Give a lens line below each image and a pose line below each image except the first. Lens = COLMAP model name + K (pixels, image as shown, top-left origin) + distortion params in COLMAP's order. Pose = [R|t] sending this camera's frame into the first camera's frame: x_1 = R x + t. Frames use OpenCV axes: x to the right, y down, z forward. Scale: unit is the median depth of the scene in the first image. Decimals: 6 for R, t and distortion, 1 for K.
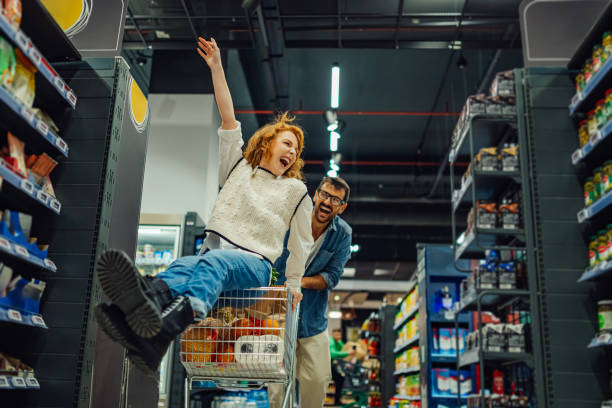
lens RADIAL K [[639.8, 0, 280.6], [0, 639.8, 203.2], [0, 0, 1]] dist [-0.007486, -0.009787]
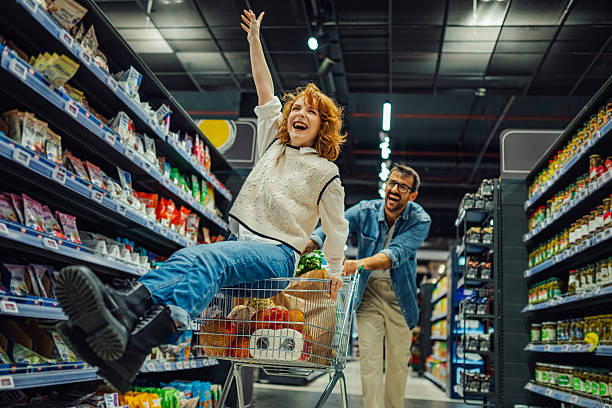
lens RADIAL K [[594.6, 0, 306.0], [0, 594.6, 204.0], [0, 0, 1]] dist [-0.007065, 0.014281]
pose [[0.998737, 0.009175, -0.049407, -0.017796], [-0.006023, 0.997958, 0.063583, -0.101255], [0.049890, -0.063205, 0.996753, -0.236849]]
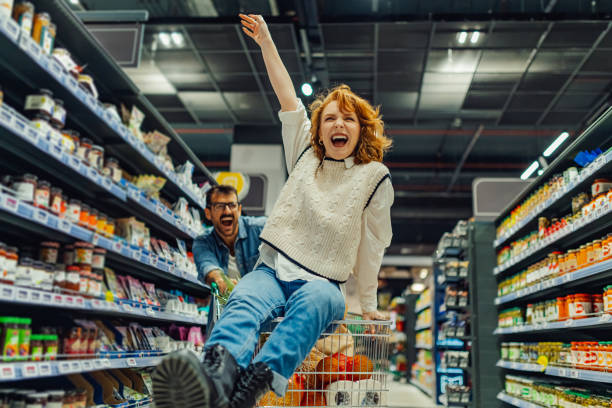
lens RADIAL K [[604.8, 0, 318.6], [0, 604.8, 200.1], [0, 0, 1]] dist [0.044603, -0.004250]
pose [[0.999920, -0.010746, 0.006612, -0.045438], [0.010365, 0.998421, 0.055217, -0.161515], [-0.007194, -0.055144, 0.998452, -0.366232]]
